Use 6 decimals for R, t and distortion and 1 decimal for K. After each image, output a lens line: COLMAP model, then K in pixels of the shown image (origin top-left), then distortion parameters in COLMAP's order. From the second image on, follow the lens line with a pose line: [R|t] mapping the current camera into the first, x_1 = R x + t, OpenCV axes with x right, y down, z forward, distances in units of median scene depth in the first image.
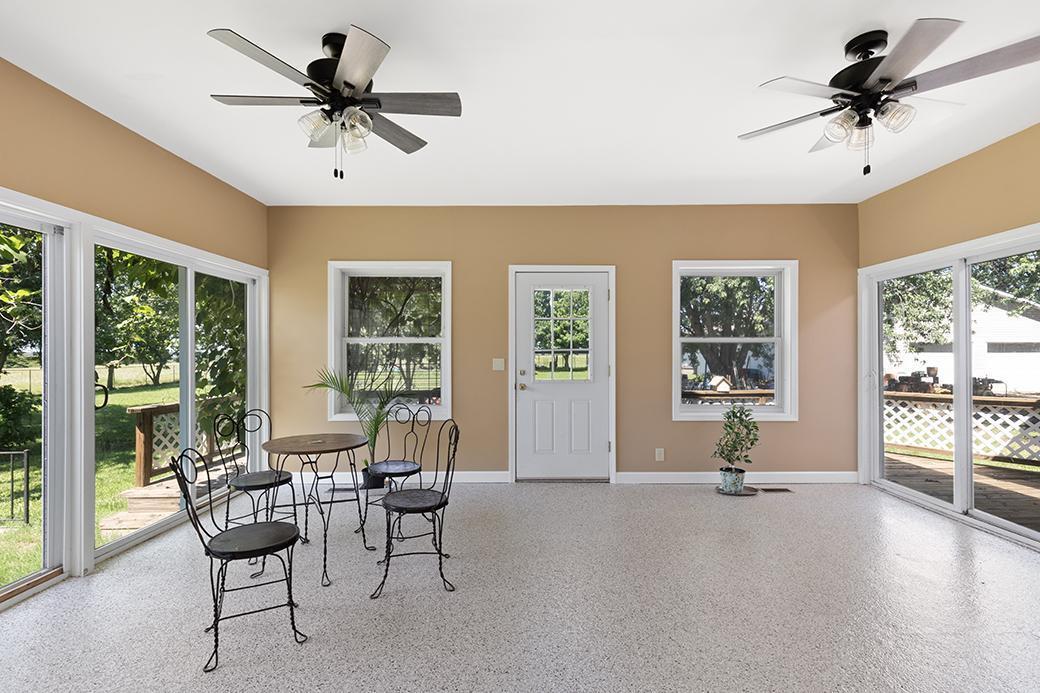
lens RADIAL K [[468.5, 0, 521.9], [0, 468.5, 347.1], [0, 0, 1]] dist [0.008818, -0.003464]
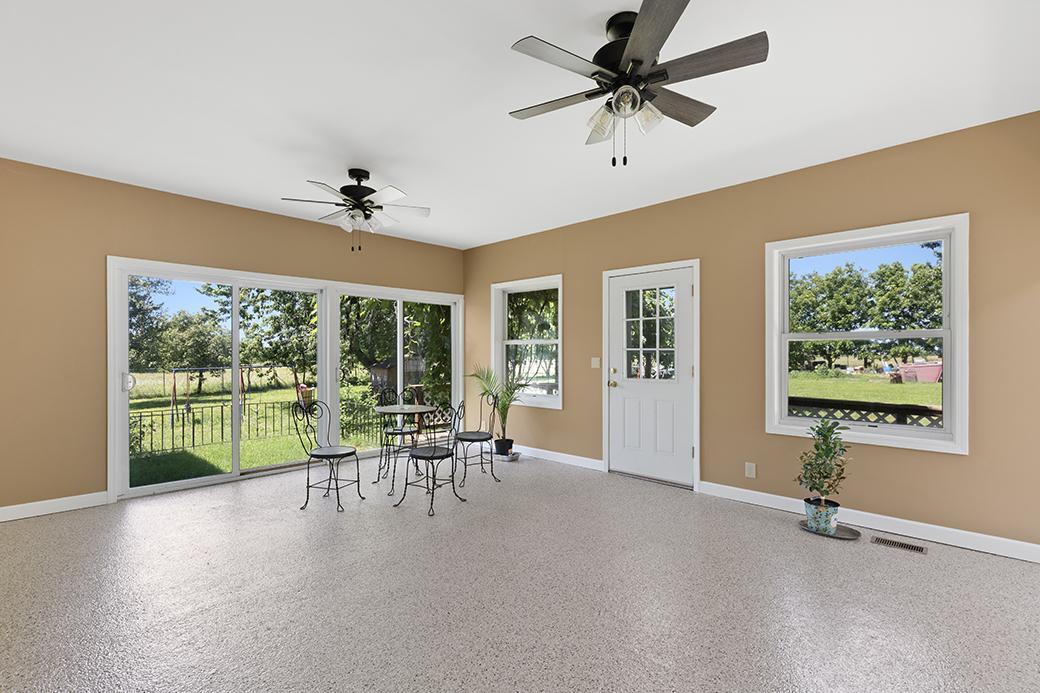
lens RADIAL K [[468.5, 0, 519.1], [0, 468.5, 347.1], [0, 0, 1]] dist [0.008818, -0.003464]
pose [[0.723950, -0.006634, -0.689821, 0.583945], [0.008160, 0.999966, -0.001053, -0.000186], [0.689804, -0.004867, 0.723980, 0.079783]]
